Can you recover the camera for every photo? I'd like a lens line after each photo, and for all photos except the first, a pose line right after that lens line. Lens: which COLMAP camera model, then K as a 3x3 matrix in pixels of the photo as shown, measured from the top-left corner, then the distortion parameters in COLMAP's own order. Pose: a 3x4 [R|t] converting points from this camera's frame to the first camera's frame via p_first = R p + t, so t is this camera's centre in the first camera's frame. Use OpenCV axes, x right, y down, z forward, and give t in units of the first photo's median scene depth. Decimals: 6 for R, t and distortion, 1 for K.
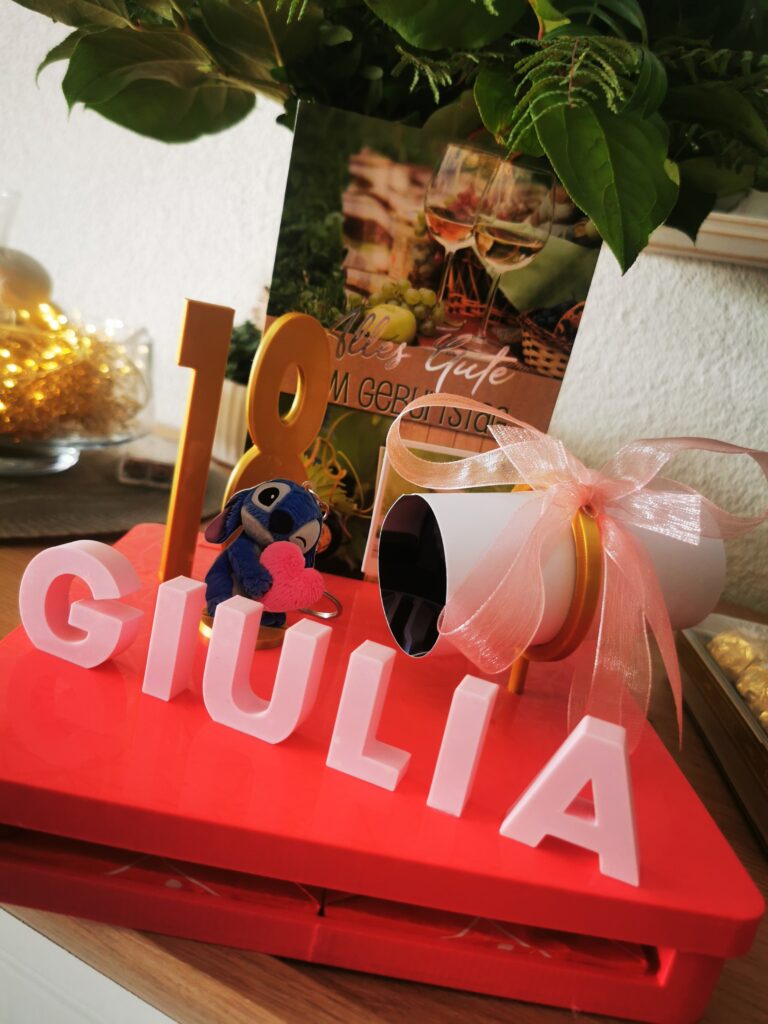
lens RADIAL K [[801.2, 0, 380.8], [0, 801.2, 521.7], [0, 0, 1]] dist [0.020344, -0.005182]
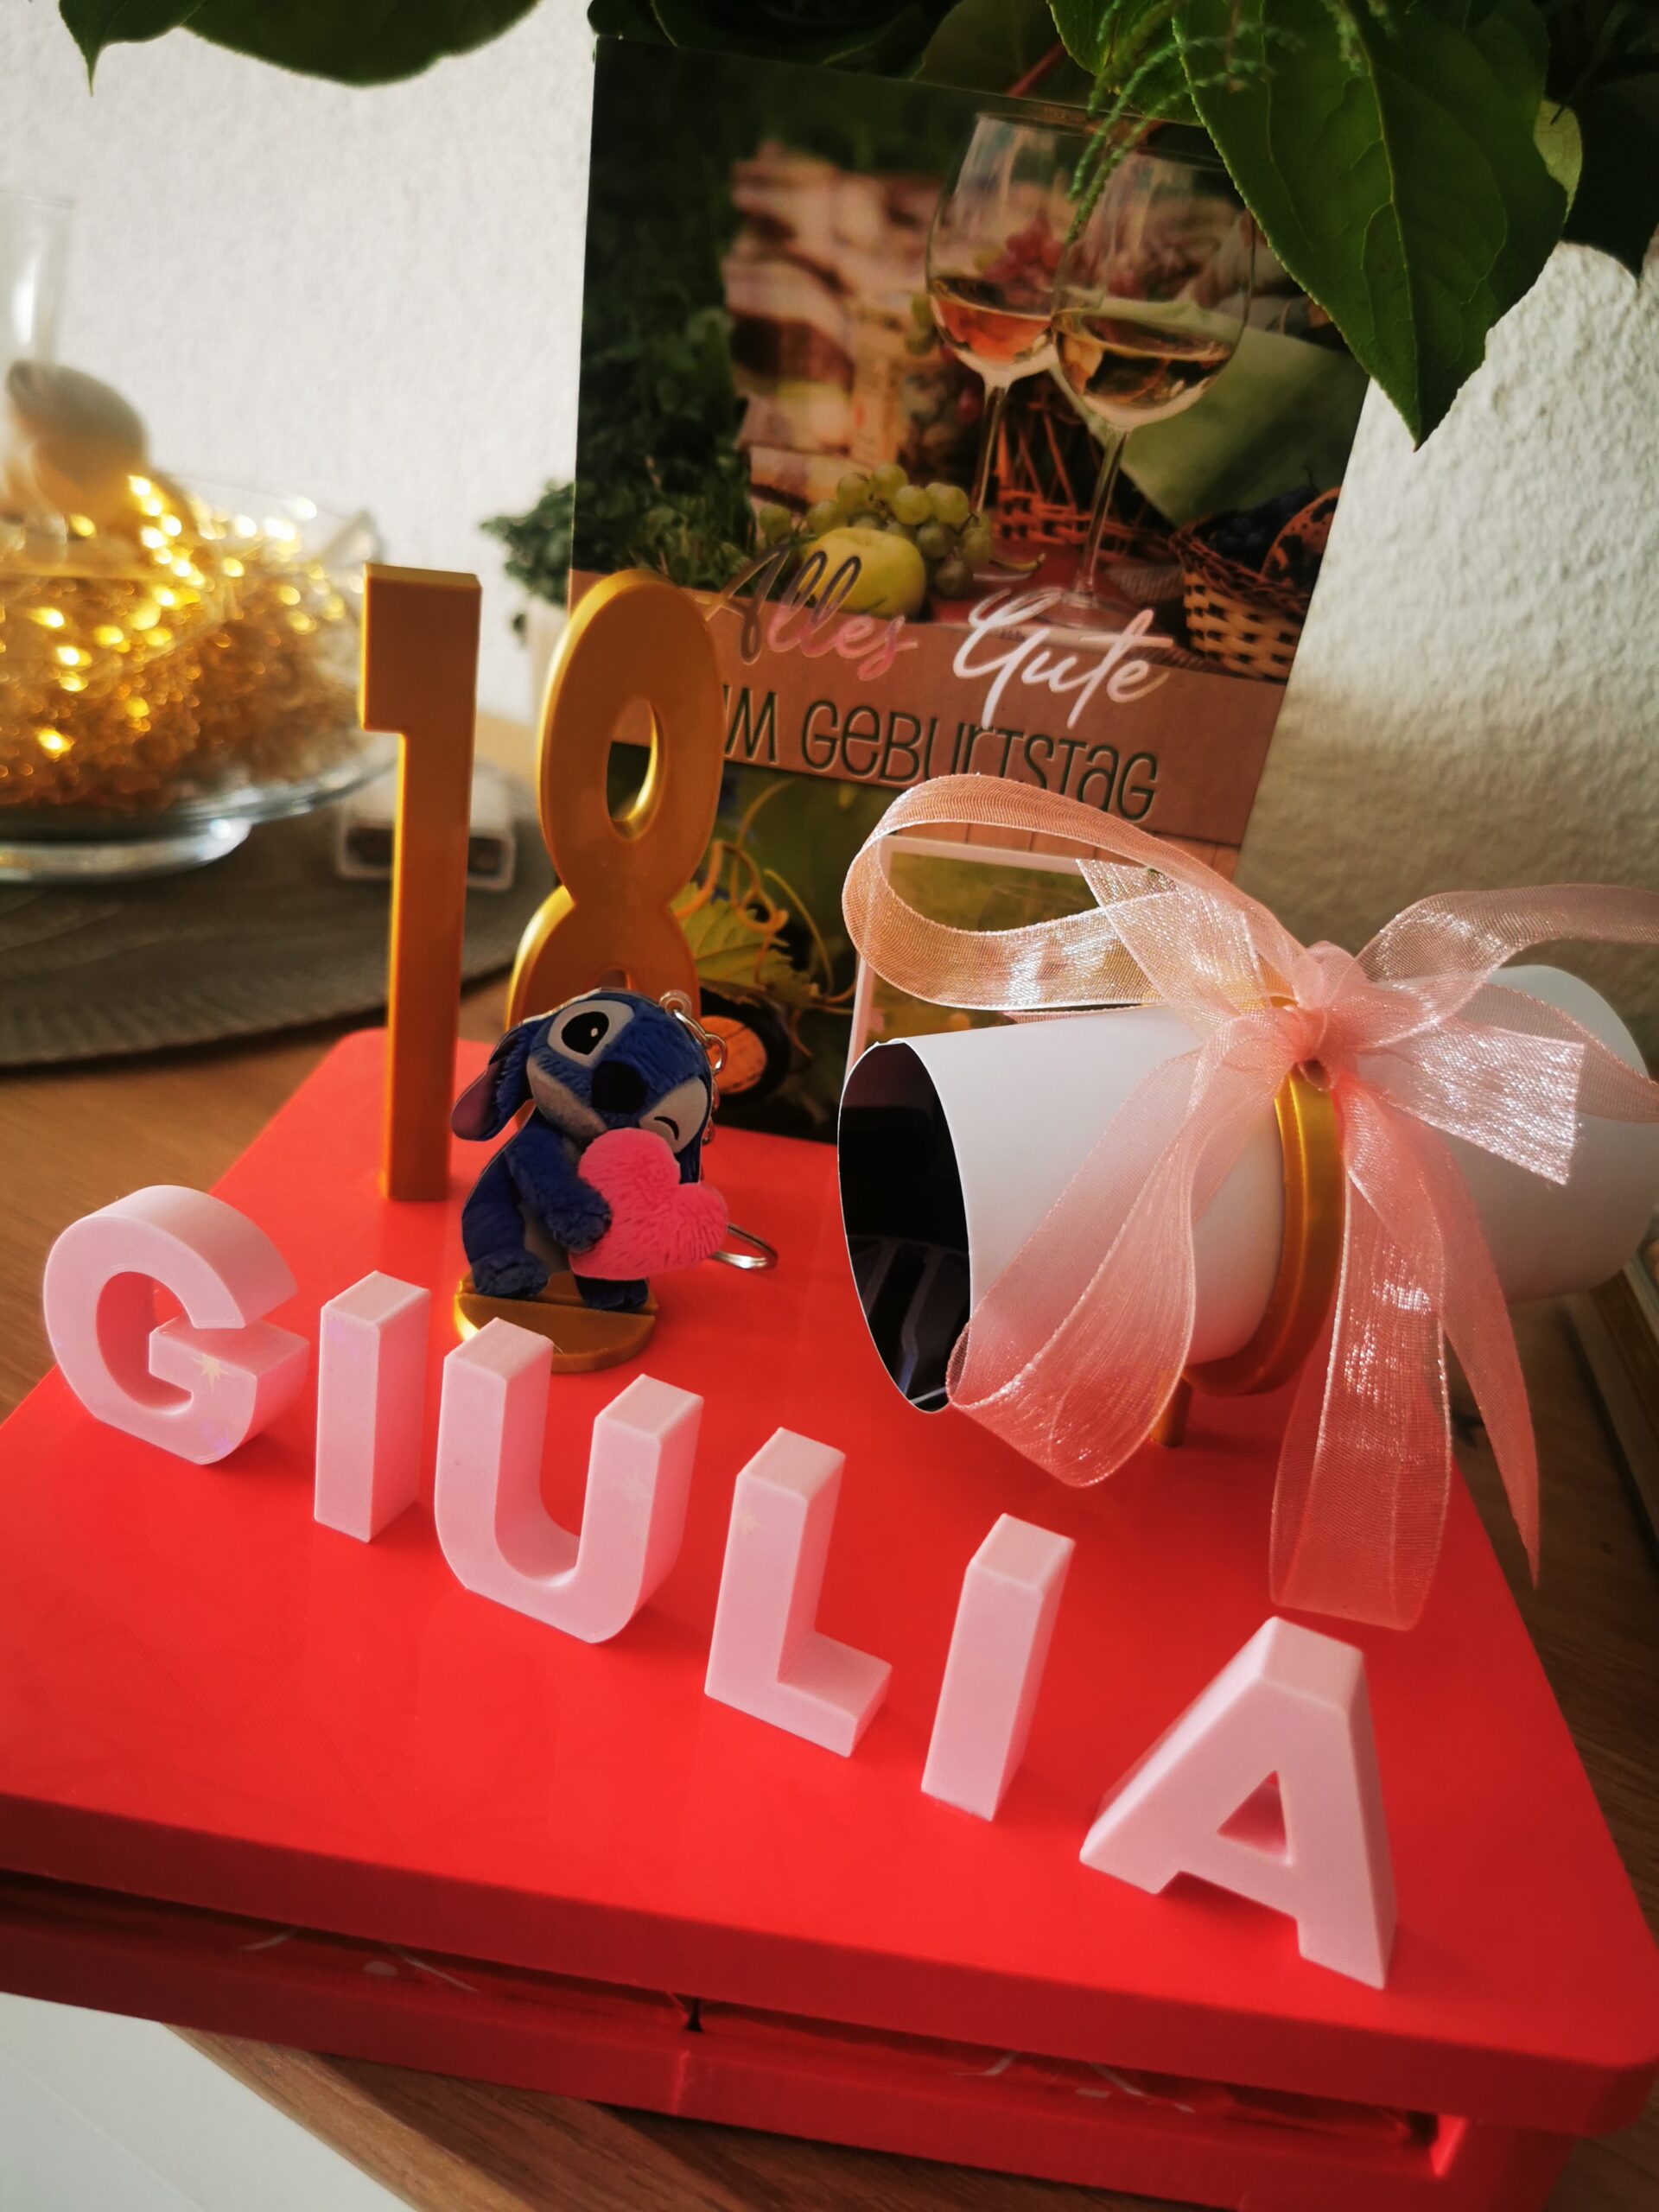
lens RADIAL K [[1730.6, 0, 822.7], [0, 1730.6, 1127.0], [0, 0, 1]] dist [0.020344, -0.005182]
pose [[0.994625, -0.032848, -0.098194, 0.071894], [0.049424, 0.983947, 0.171478, -0.121635], [0.090985, -0.175410, 0.980282, 0.063946]]
